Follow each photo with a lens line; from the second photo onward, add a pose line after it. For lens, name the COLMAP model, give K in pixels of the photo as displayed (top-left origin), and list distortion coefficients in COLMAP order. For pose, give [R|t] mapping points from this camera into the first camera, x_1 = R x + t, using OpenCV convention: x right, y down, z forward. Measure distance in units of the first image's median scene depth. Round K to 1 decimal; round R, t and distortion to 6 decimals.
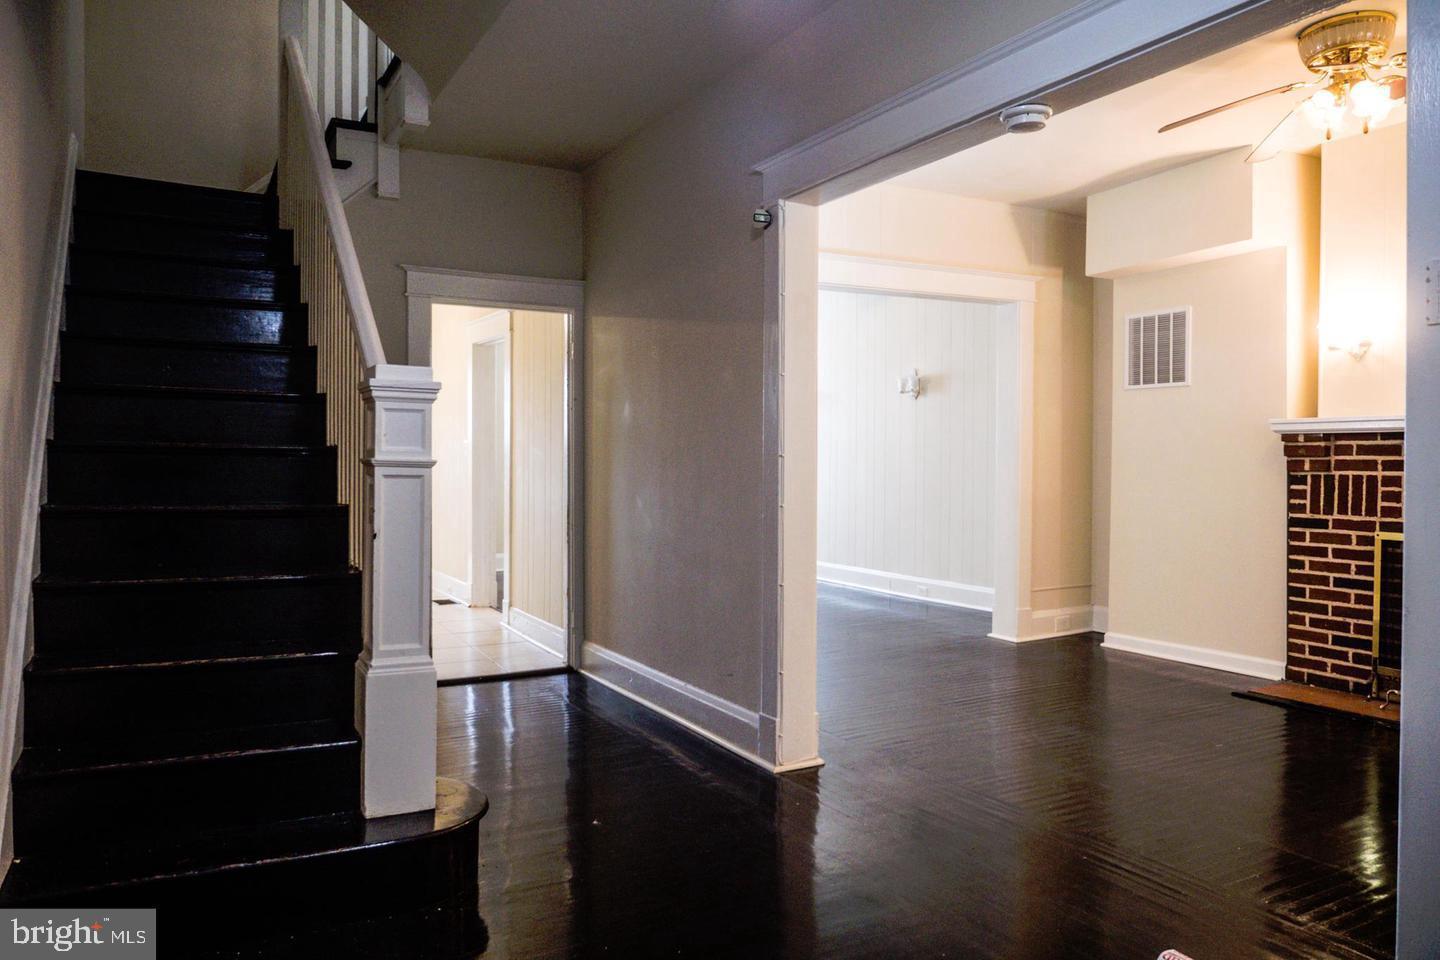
lens RADIAL K [[989.3, 0, 723.9], [0, 989.3, 482.2], [0, 0, 1]] dist [-0.012505, 0.008610]
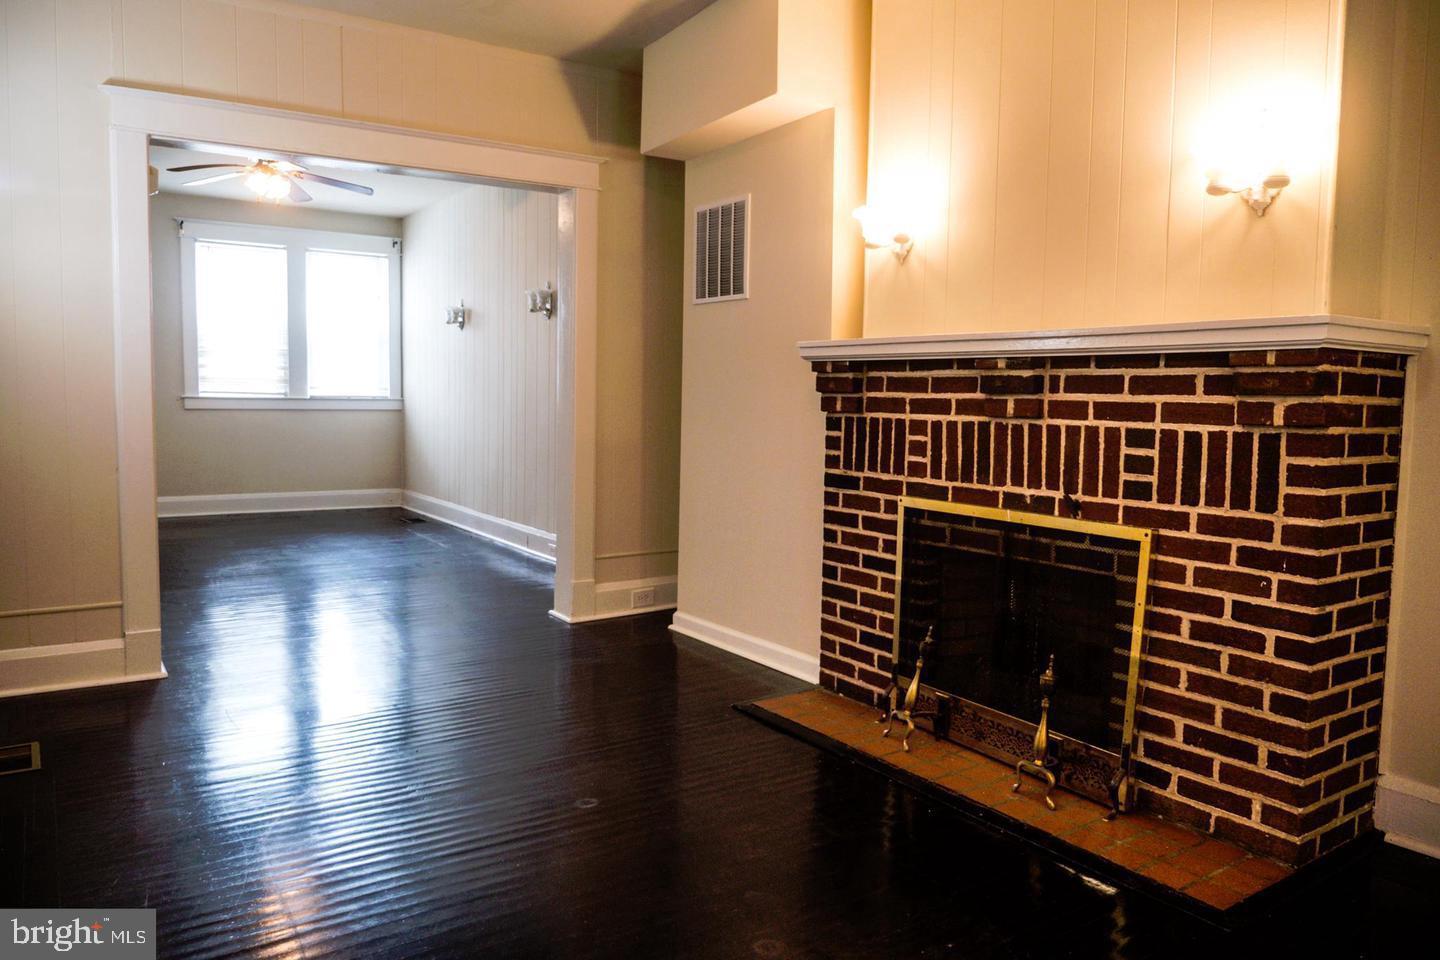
lens RADIAL K [[989.3, 0, 725.6], [0, 989.3, 474.8], [0, 0, 1]] dist [-0.012505, 0.008610]
pose [[0.998434, 0.015293, 0.053816, 0.465395], [-0.018233, 0.998343, 0.054570, -0.003151], [-0.052892, -0.055466, 0.997059, 0.254469]]
